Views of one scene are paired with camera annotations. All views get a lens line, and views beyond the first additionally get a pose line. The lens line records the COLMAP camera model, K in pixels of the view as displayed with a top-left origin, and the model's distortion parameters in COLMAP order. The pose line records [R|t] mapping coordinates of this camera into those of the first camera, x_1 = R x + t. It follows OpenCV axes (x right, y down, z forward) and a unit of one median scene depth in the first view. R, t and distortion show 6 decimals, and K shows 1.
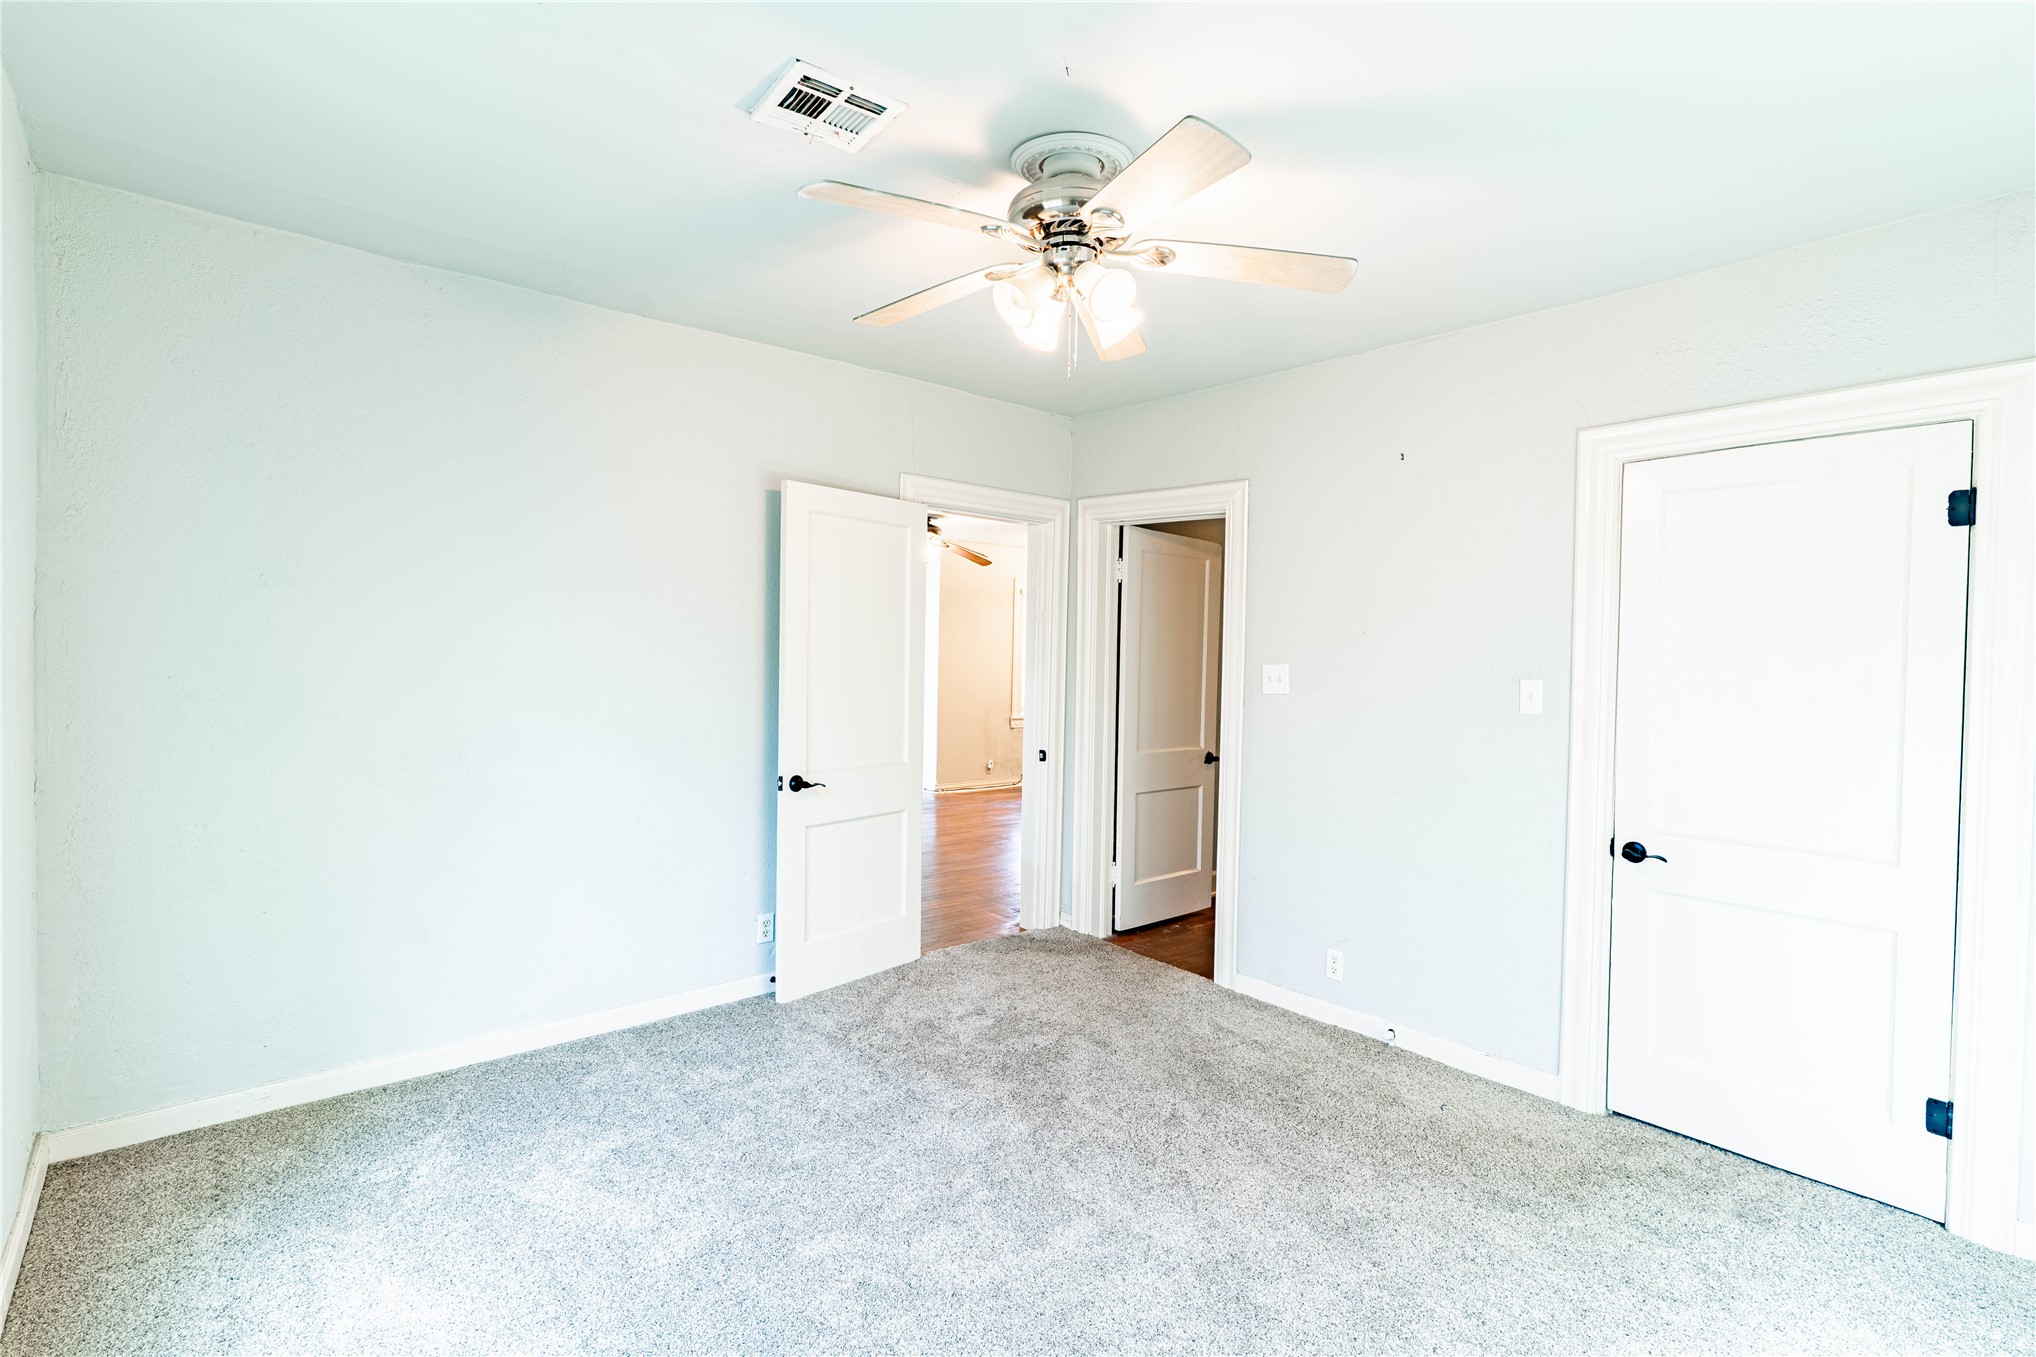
lens RADIAL K [[967.9, 0, 1025.5], [0, 967.9, 678.6], [0, 0, 1]] dist [0.003833, 0.000297]
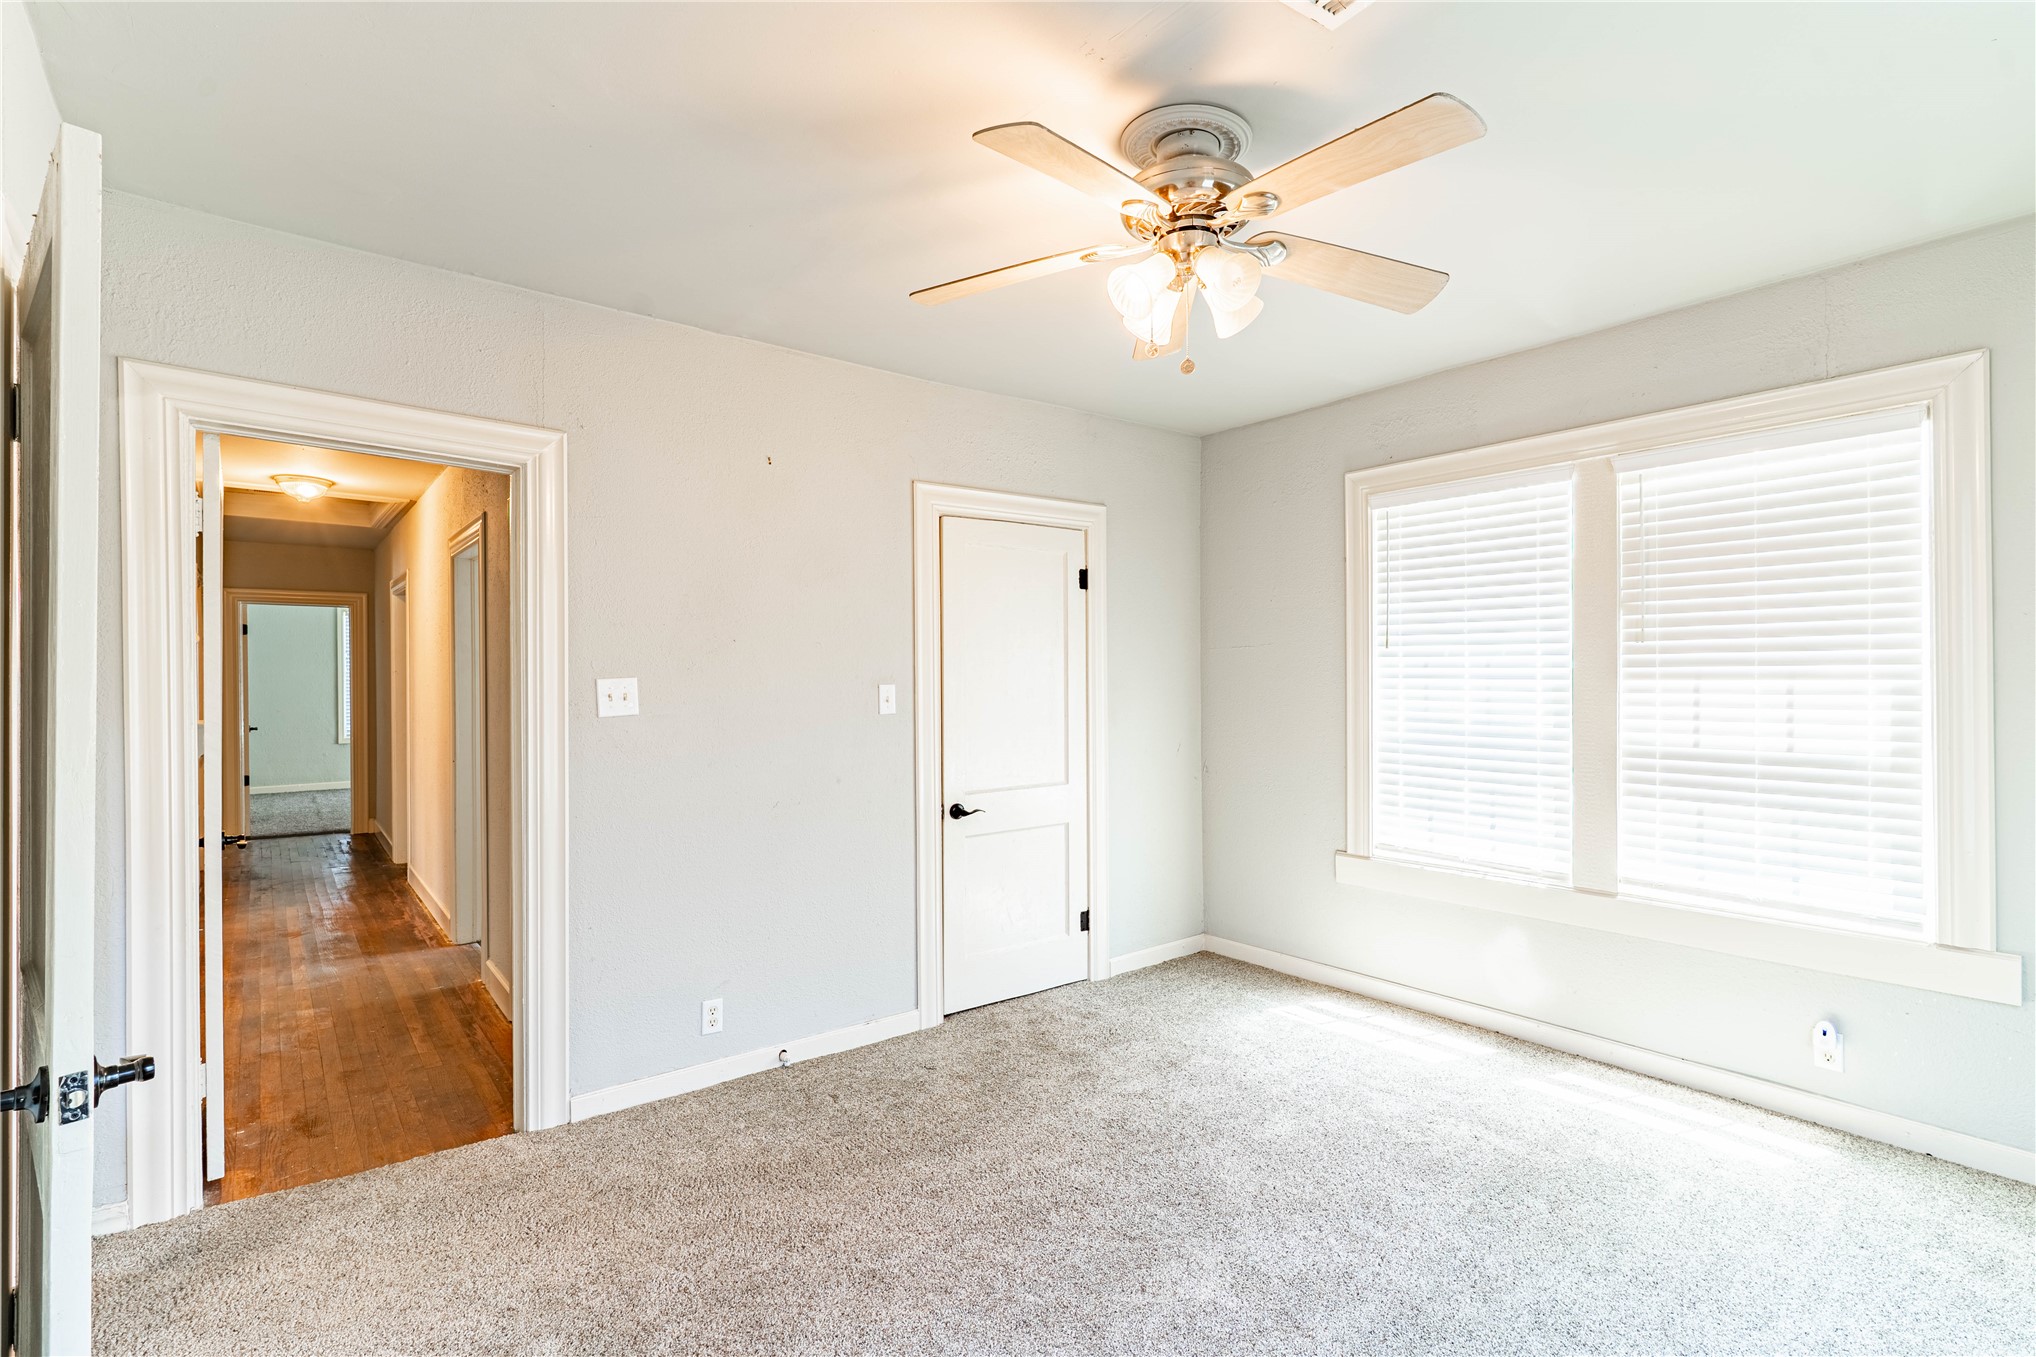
lens RADIAL K [[967.9, 0, 1015.4], [0, 967.9, 680.3], [0, 0, 1]] dist [0.003833, 0.000297]
pose [[0.054043, -0.028641, 0.998128, -0.629056], [0.030438, 0.999171, 0.027023, -0.030461], [-0.998075, 0.028921, 0.054870, 0.778888]]
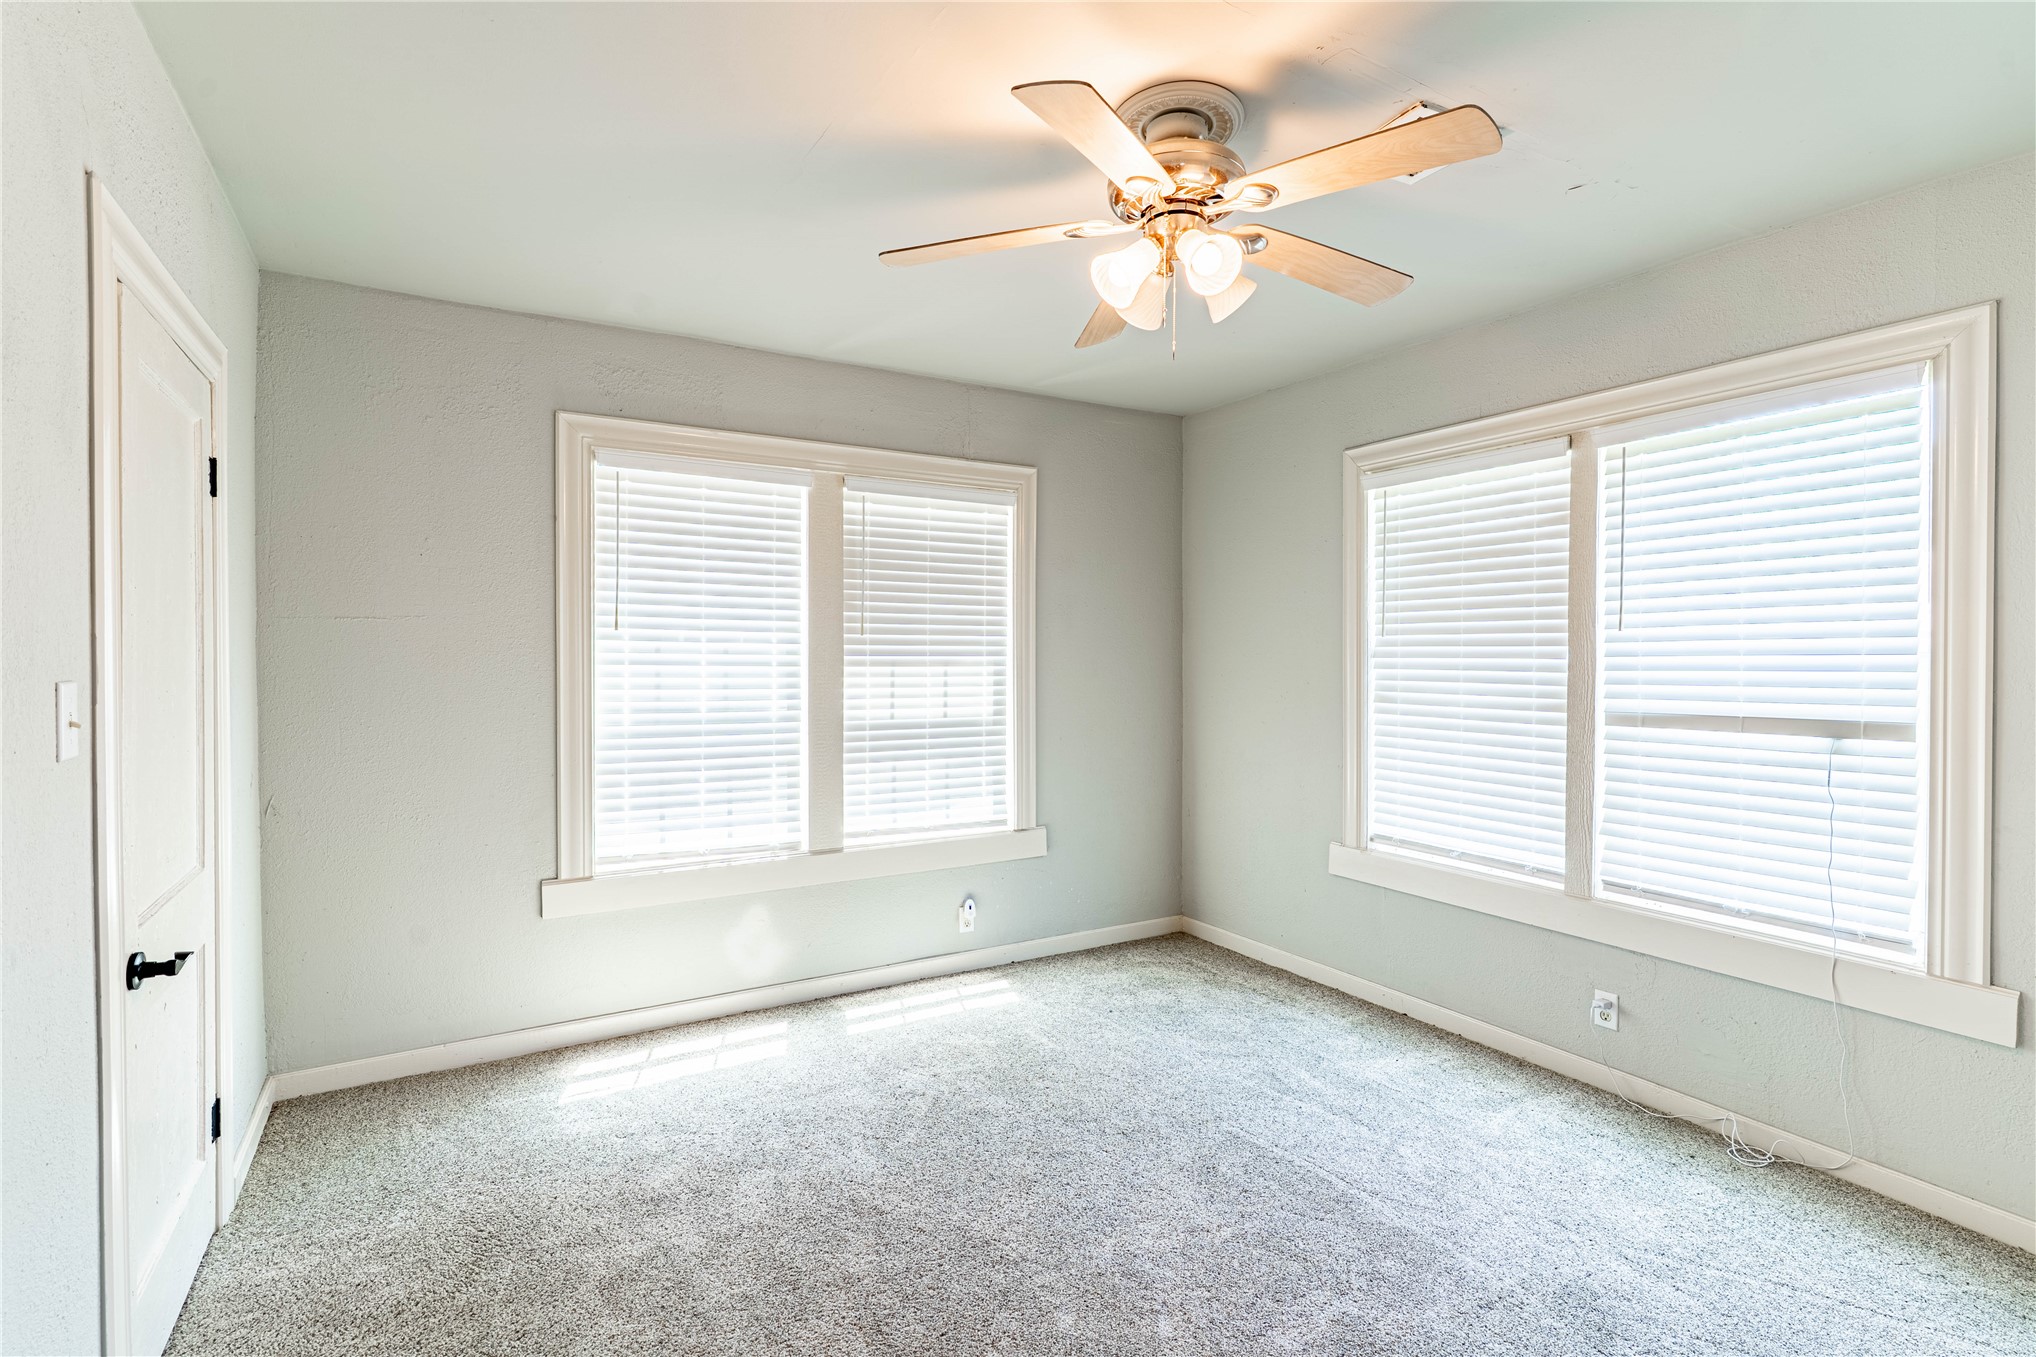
lens RADIAL K [[967.9, 0, 1017.0], [0, 967.9, 682.0], [0, 0, 1]] dist [0.003833, 0.000297]
pose [[-0.983546, -0.030579, 0.178050, 0.013459], [-0.021880, 0.998478, 0.050618, -0.030081], [-0.179327, 0.045890, -0.982719, 1.353386]]
